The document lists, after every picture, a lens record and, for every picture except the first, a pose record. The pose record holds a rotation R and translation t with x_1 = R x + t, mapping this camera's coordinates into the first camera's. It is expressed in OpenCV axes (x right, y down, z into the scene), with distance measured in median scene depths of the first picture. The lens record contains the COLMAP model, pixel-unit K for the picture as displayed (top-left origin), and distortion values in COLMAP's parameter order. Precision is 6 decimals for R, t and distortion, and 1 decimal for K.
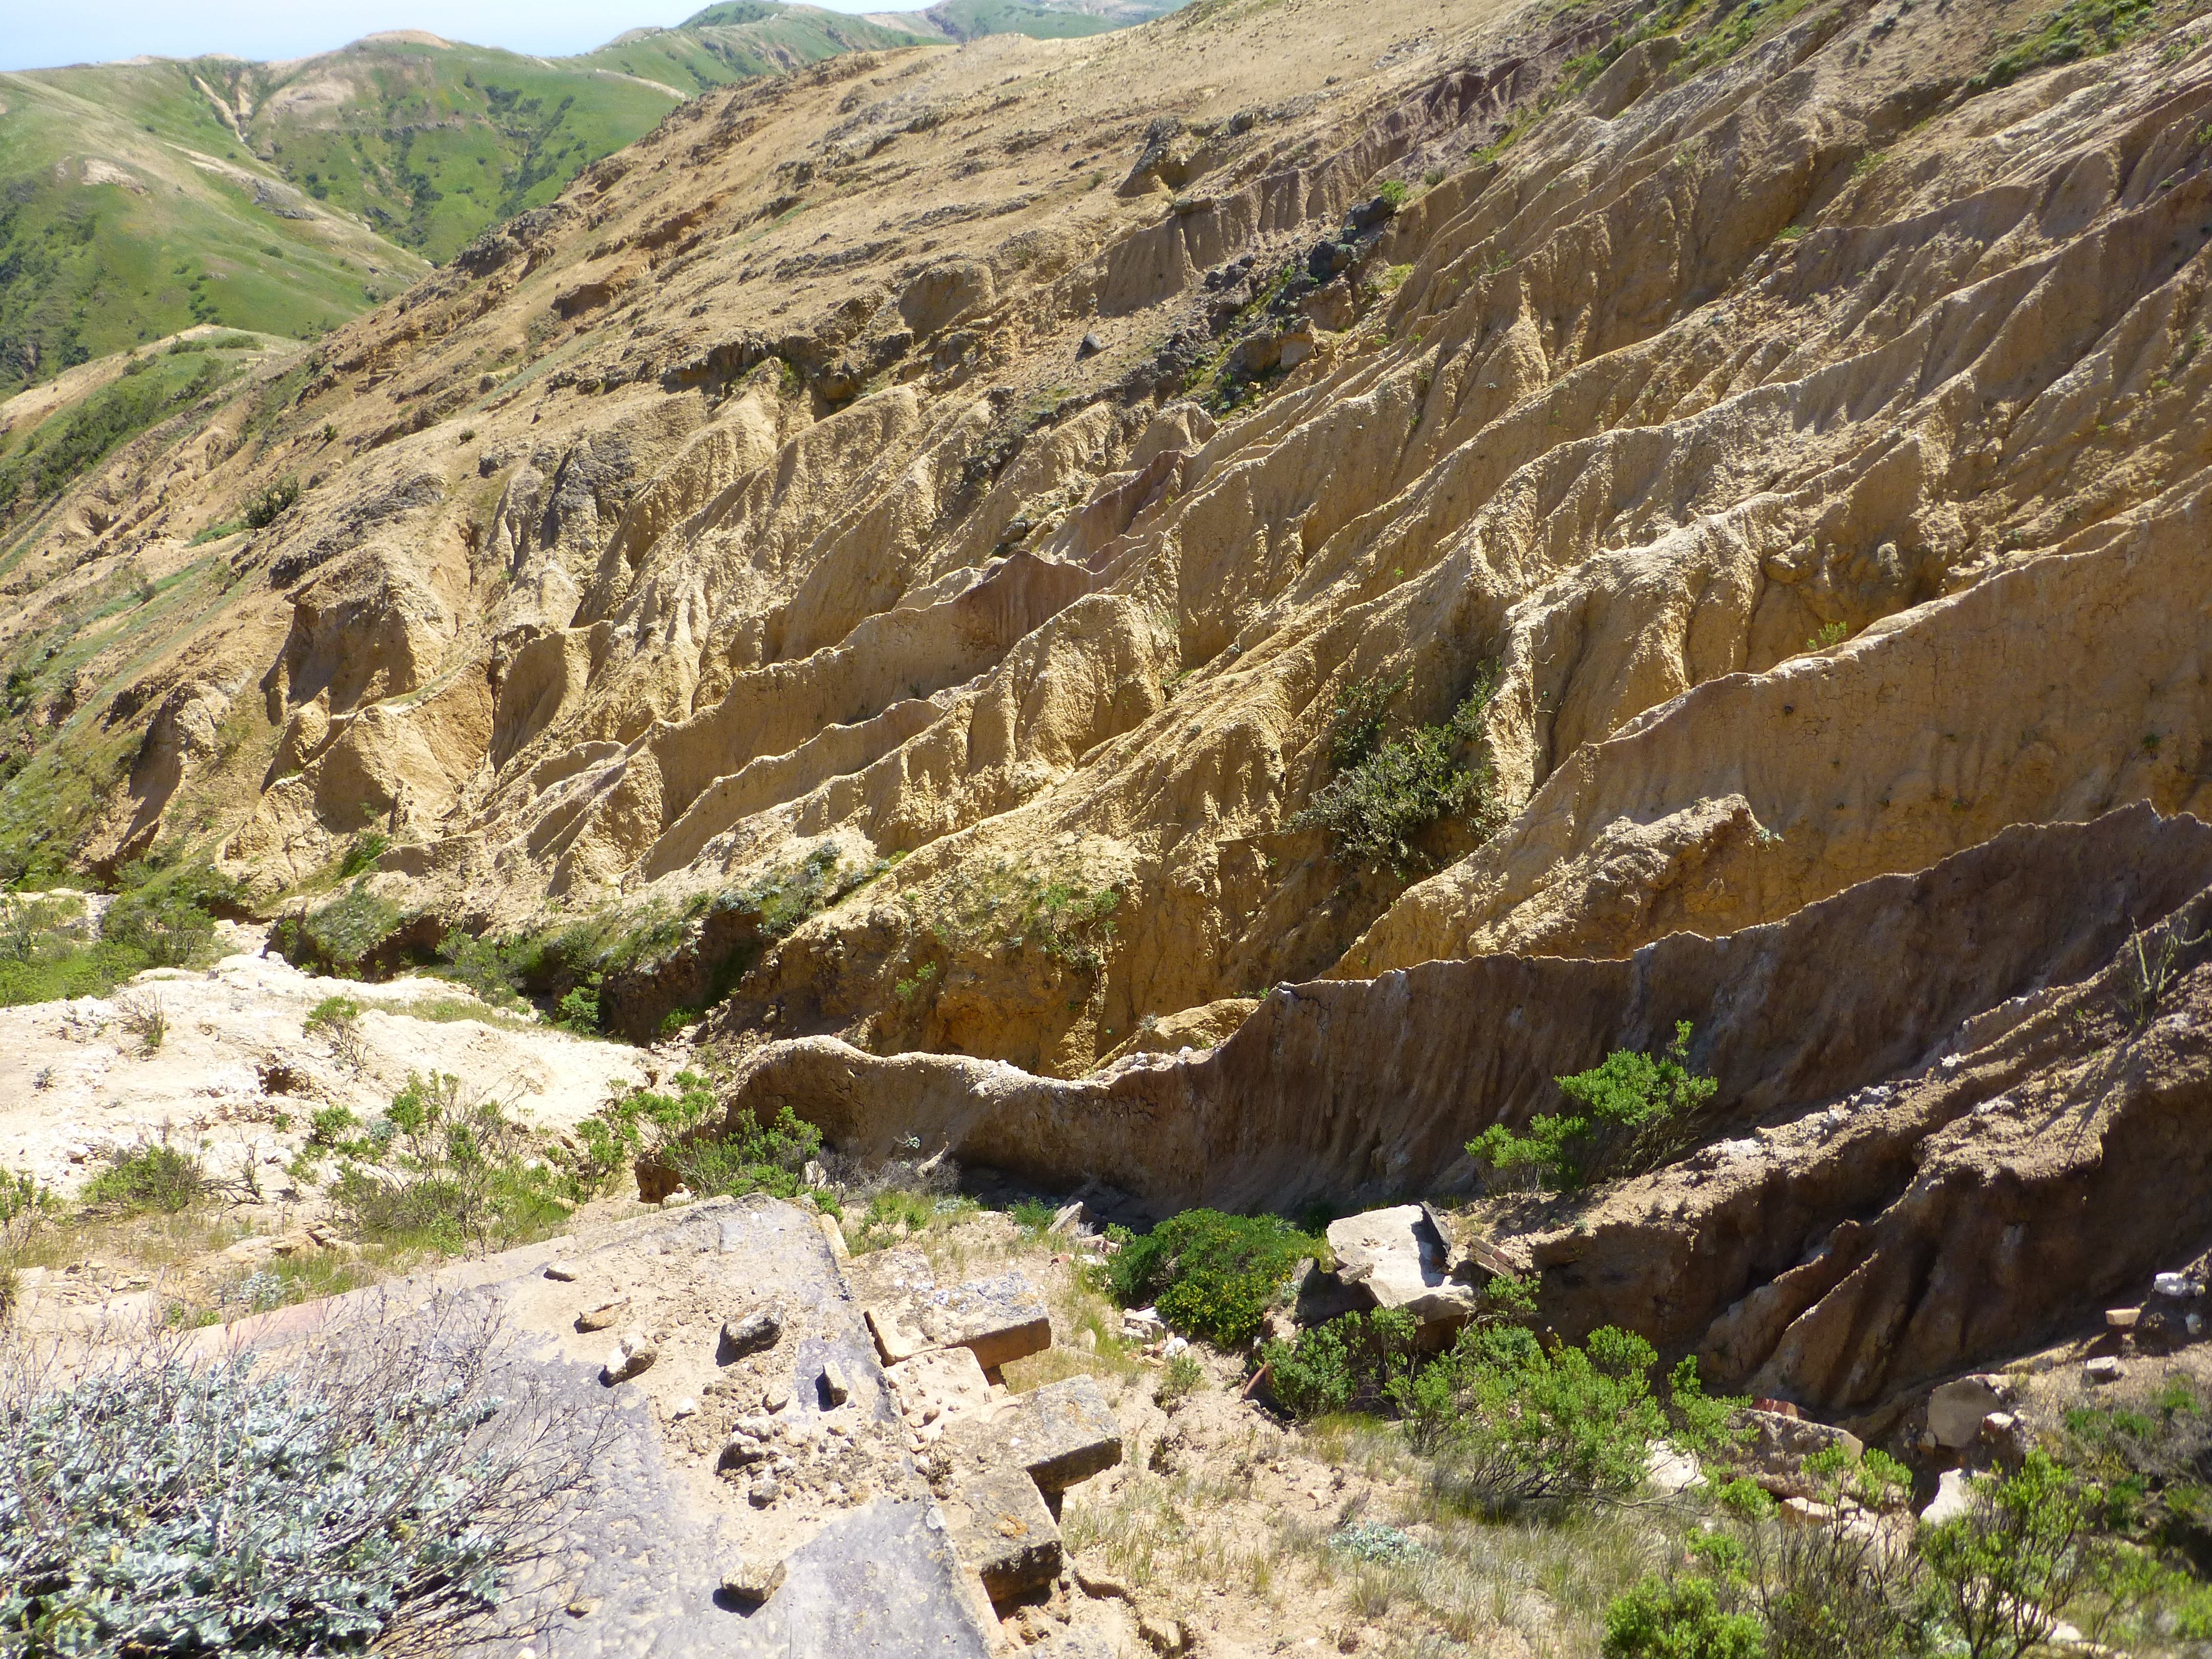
lens RADIAL K [[1620.5, 0, 1101.0], [0, 1620.5, 834.2], [0, 0, 1]] dist [-0.015764, 0.000141]
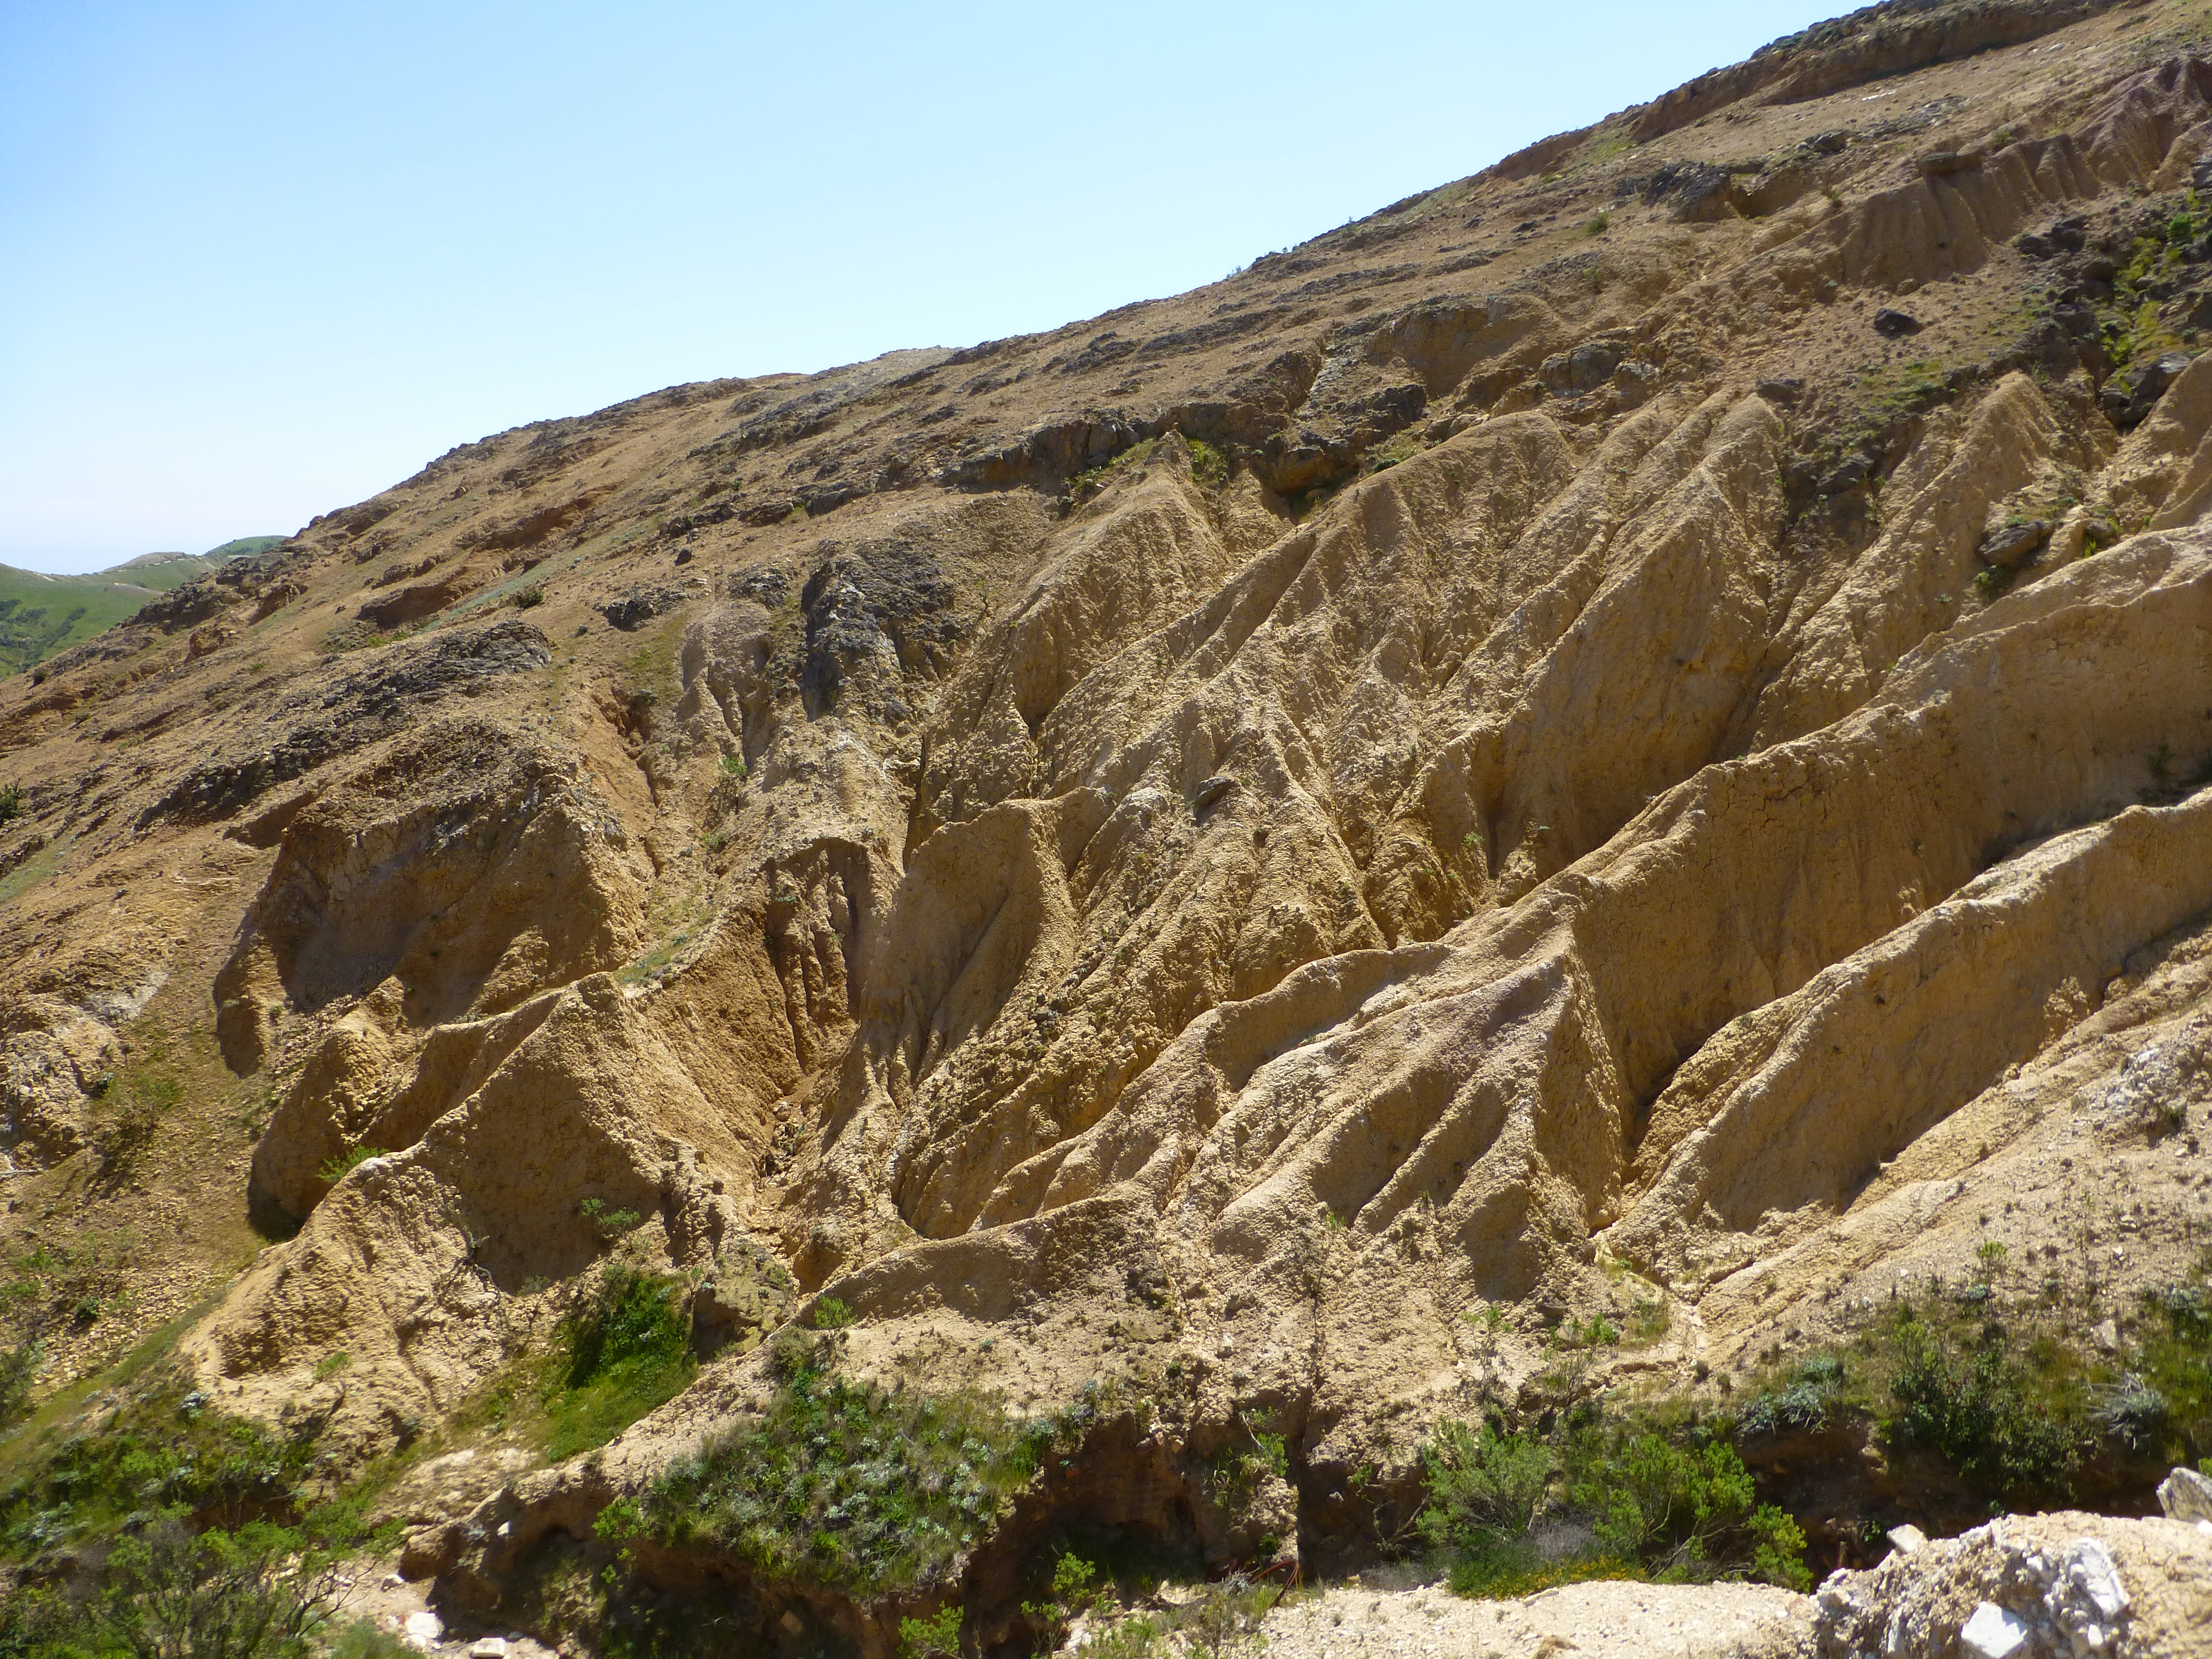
lens RADIAL K [[1620.5, 0, 1115.6], [0, 1620.5, 833.6], [0, 0, 1]] dist [-0.015764, 0.000141]
pose [[0.955663, -0.019026, 0.293849, -0.405145], [0.110611, 0.948026, -0.298349, 0.027167], [-0.272900, 0.317624, 0.908097, 0.504646]]
